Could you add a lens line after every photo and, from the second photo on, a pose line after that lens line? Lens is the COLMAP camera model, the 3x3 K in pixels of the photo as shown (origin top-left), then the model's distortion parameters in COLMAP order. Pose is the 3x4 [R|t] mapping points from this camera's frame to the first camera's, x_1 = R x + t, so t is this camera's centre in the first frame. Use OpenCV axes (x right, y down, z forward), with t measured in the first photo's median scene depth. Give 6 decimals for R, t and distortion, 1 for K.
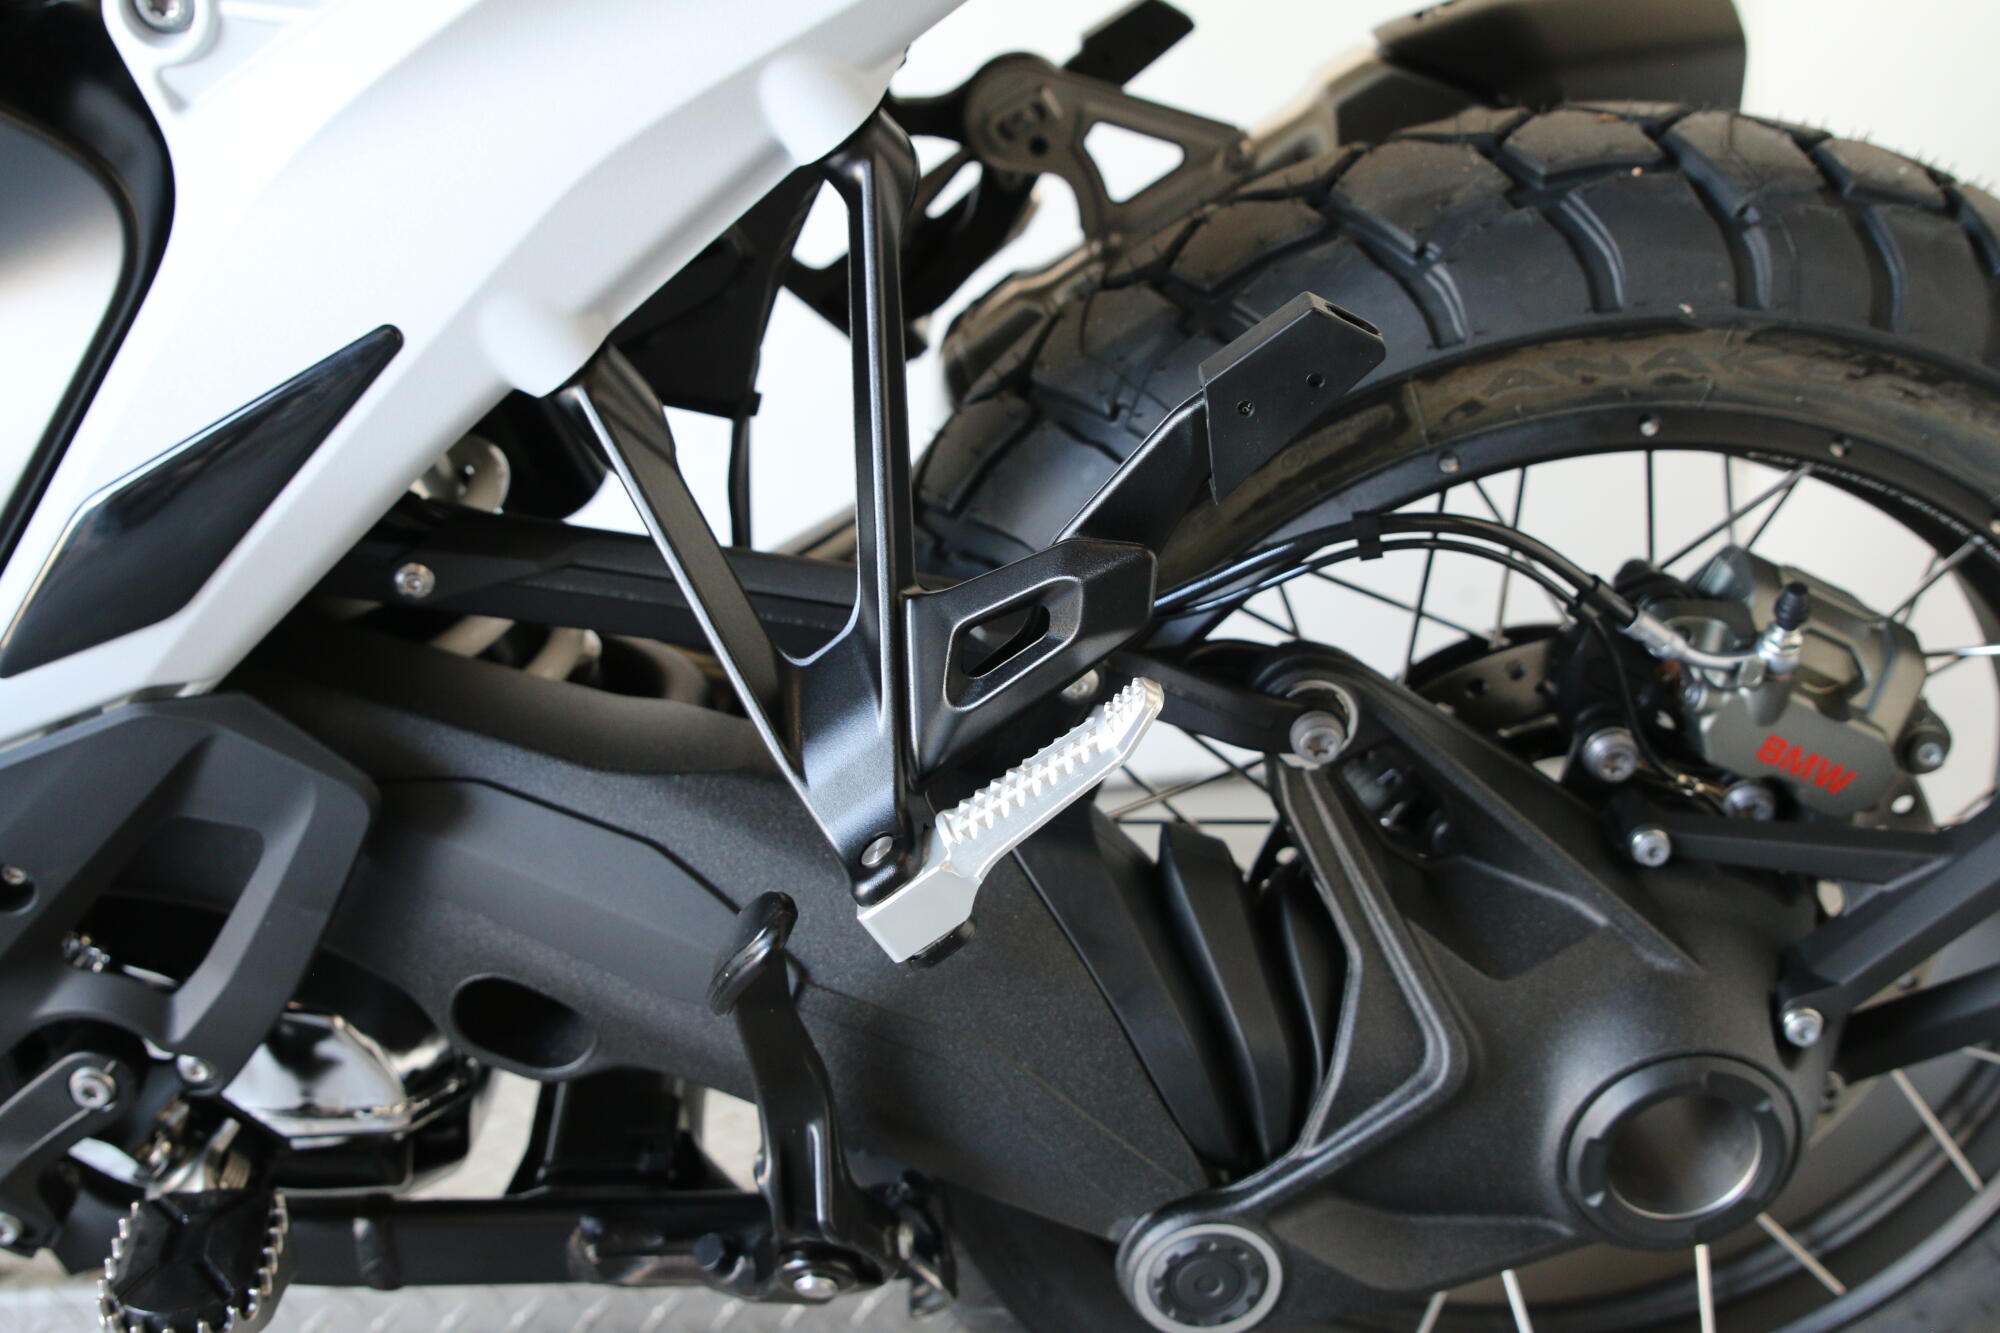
lens RADIAL K [[2493.9, 0, 1005.2], [0, 2493.9, 609.8], [0, 0, 1]] dist [-0.076583, 0.000000]
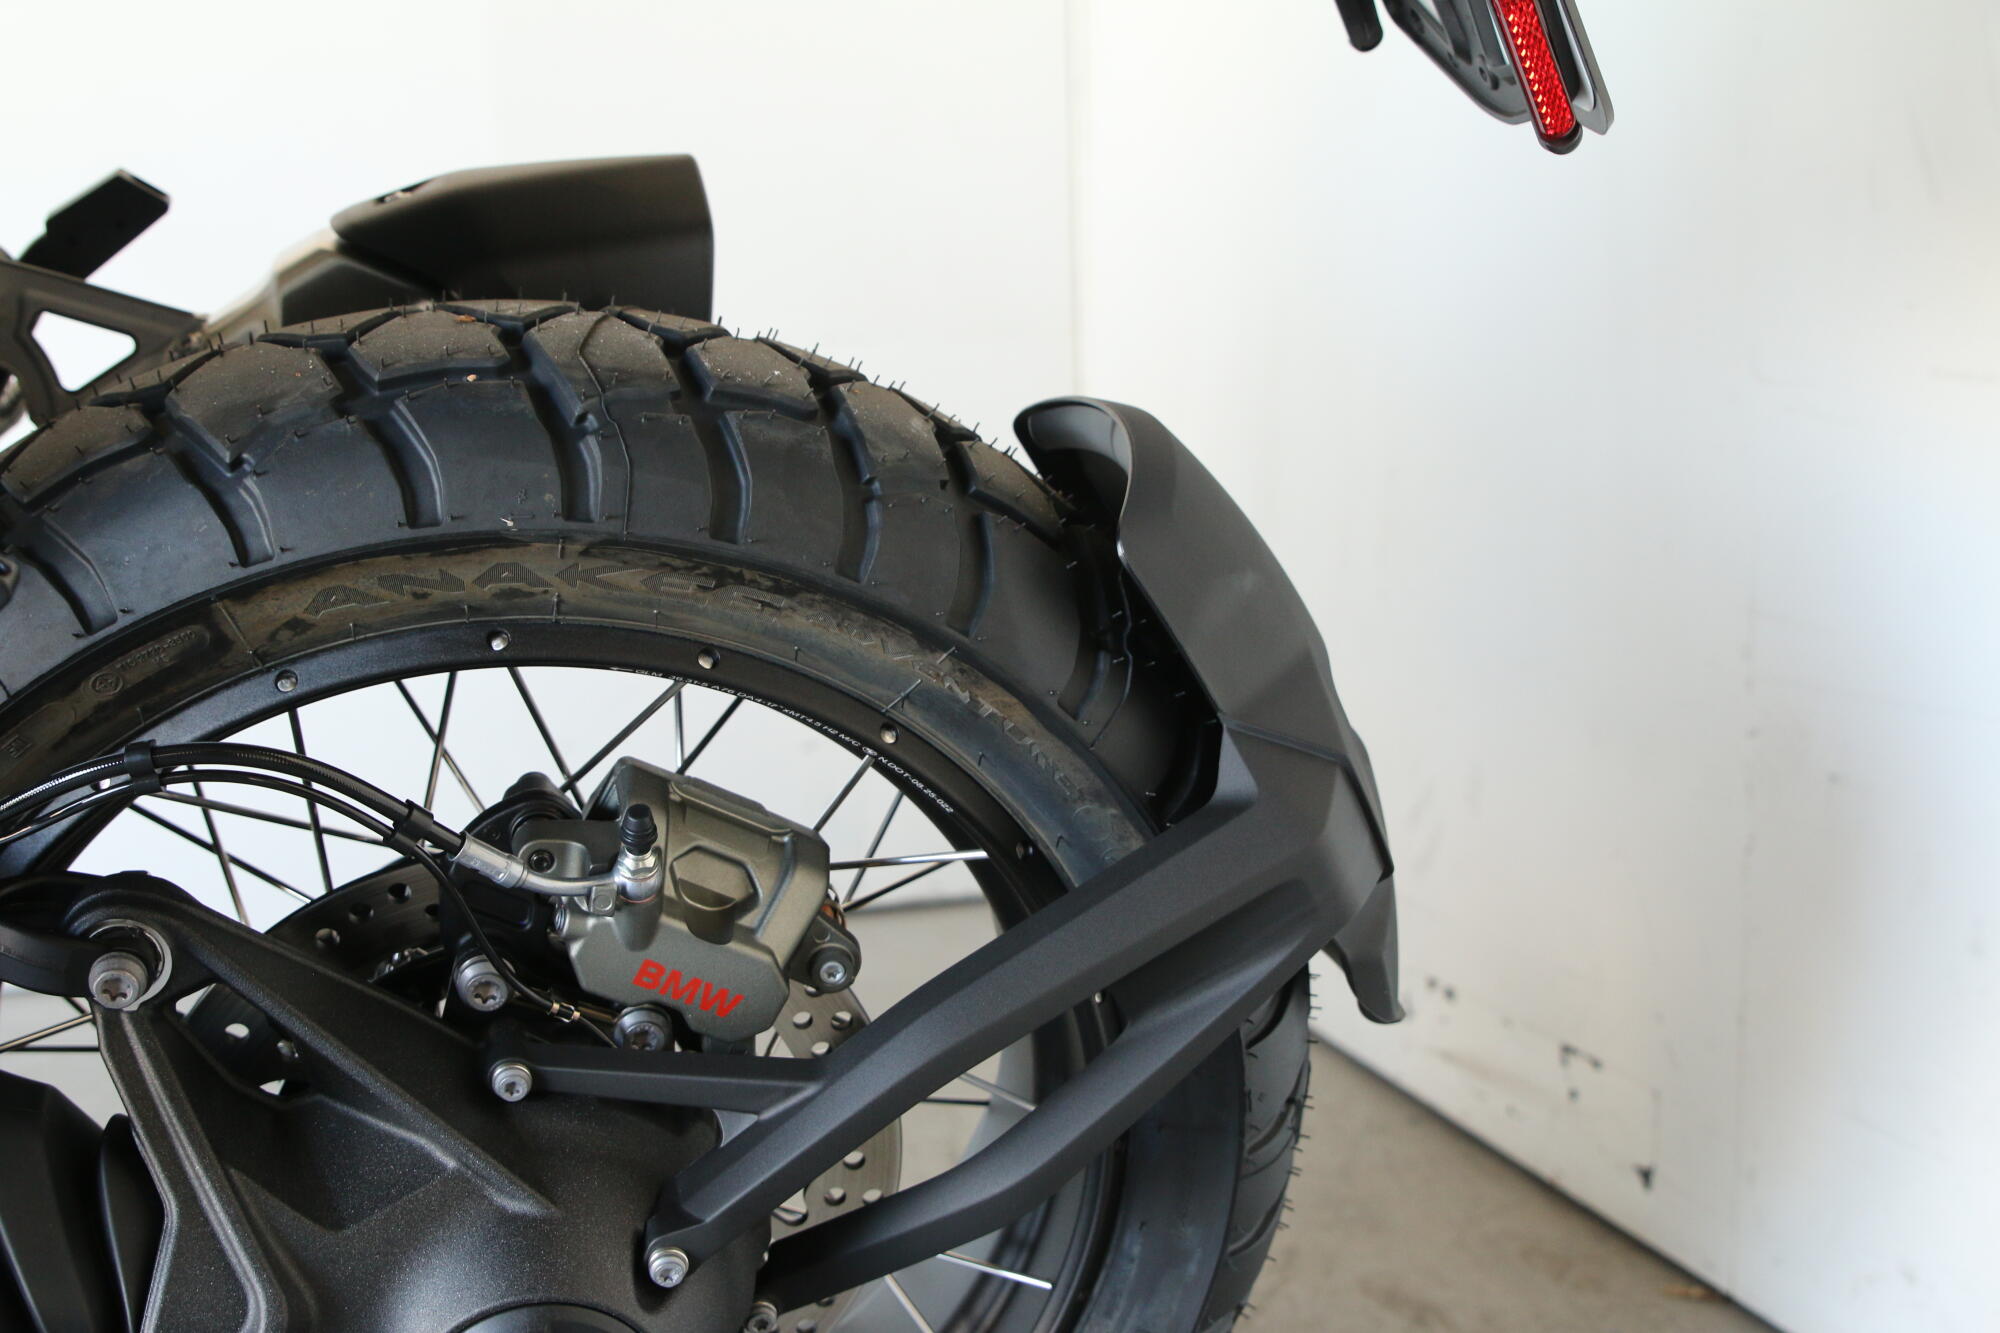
lens RADIAL K [[2493.9, 0, 964.1], [0, 2493.9, 634.3], [0, 0, 1]] dist [-0.076583, 0.000000]
pose [[0.987043, -0.009856, 0.160153, 0.287037], [0.016306, 0.999106, -0.039012, -0.036856], [-0.159626, 0.041118, 0.986321, 0.023964]]
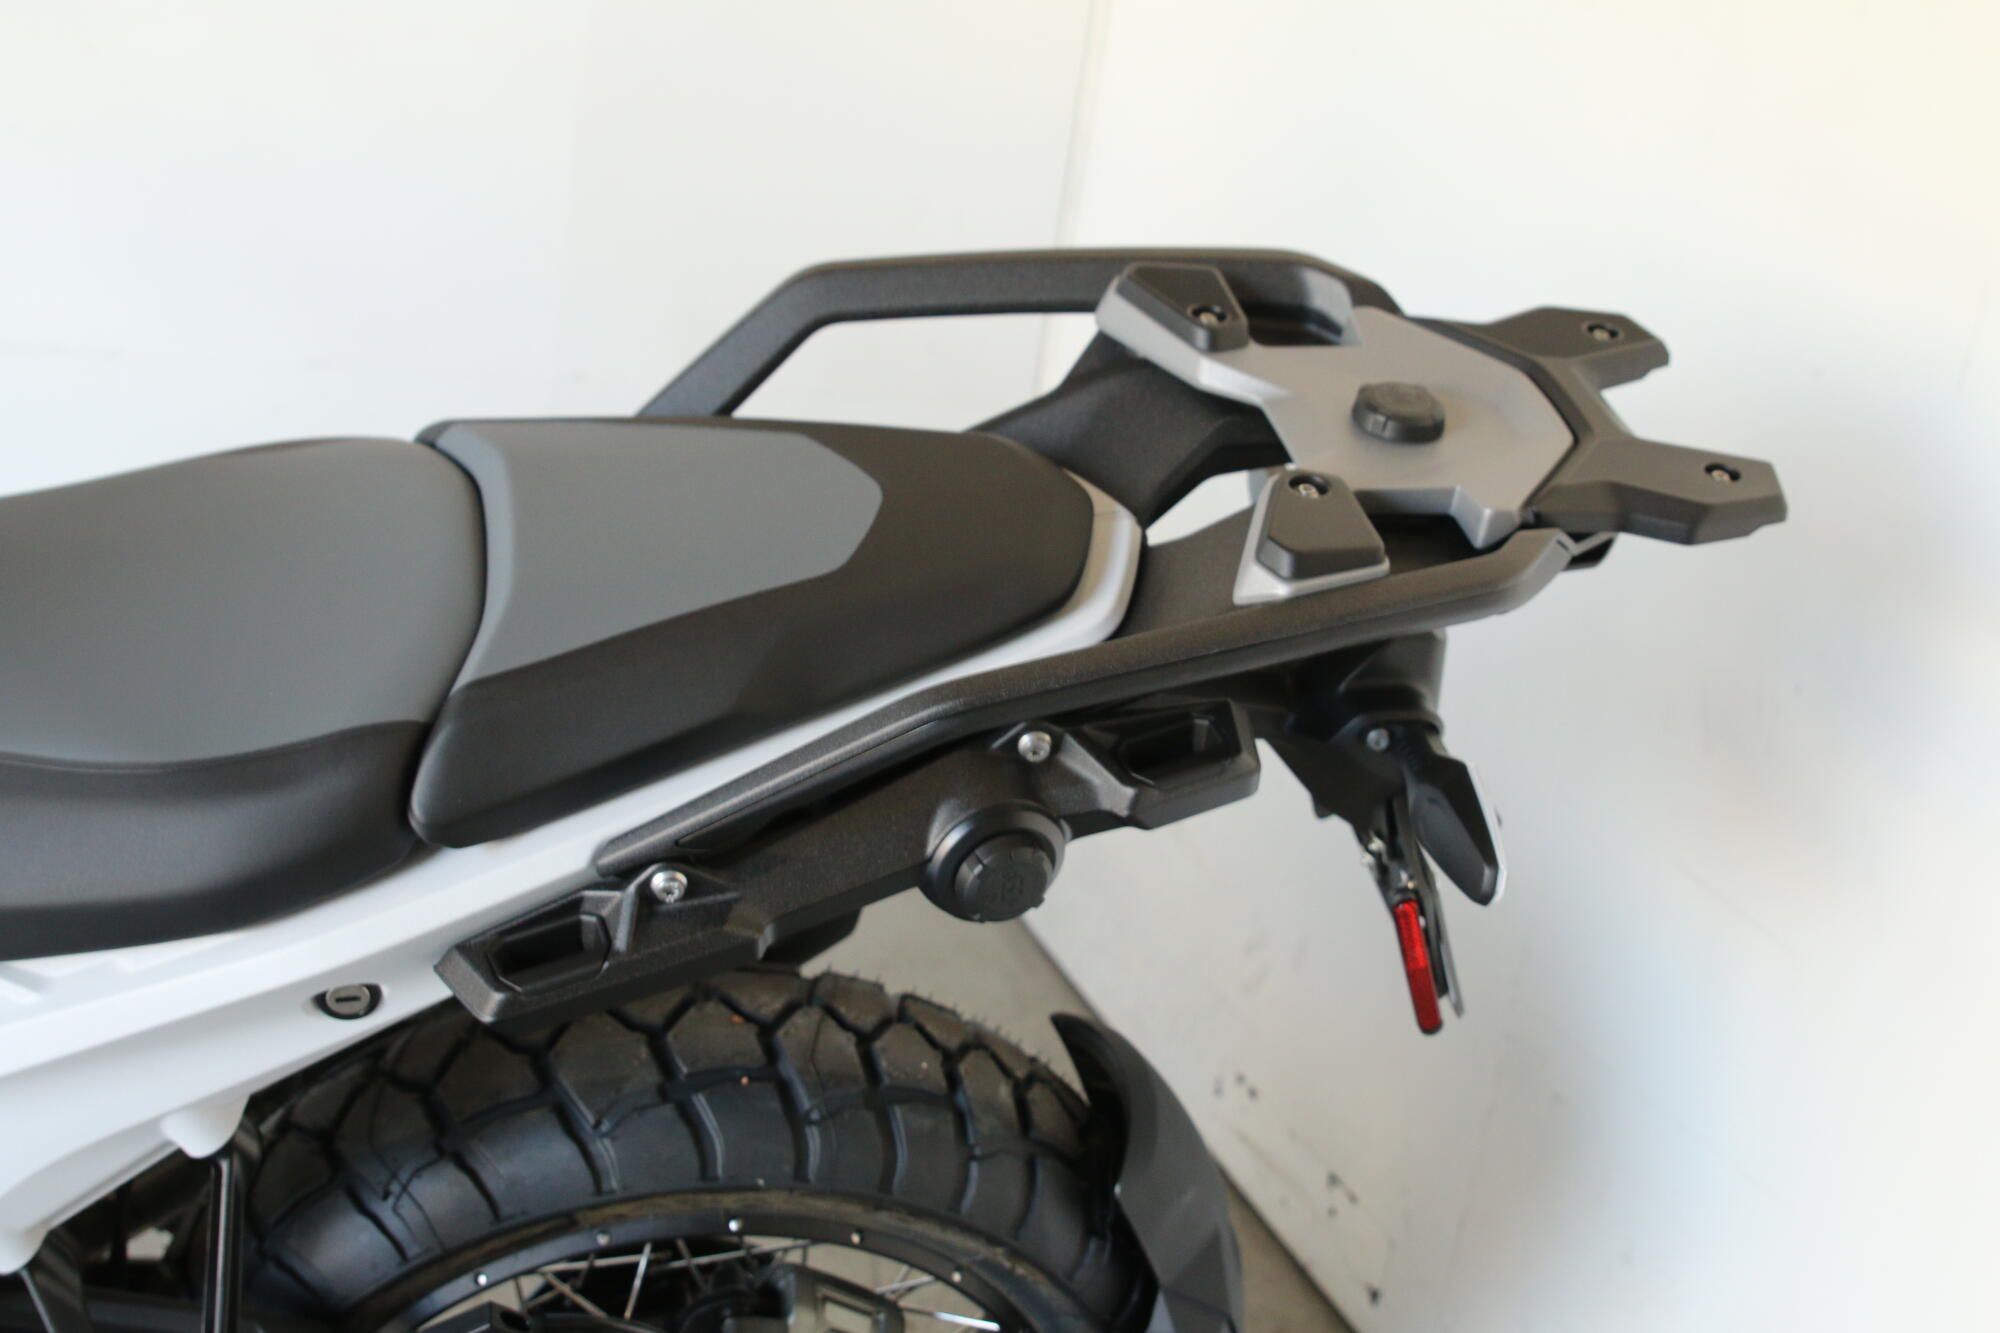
lens RADIAL K [[2493.9, 0, 979.6], [0, 2493.9, 604.3], [0, 0, 1]] dist [-0.076583, 0.000000]
pose [[0.963772, 0.105642, 0.244913, -0.014810], [-0.135085, 0.985075, 0.106671, -0.651896], [-0.229989, -0.135891, 0.963659, -0.485976]]
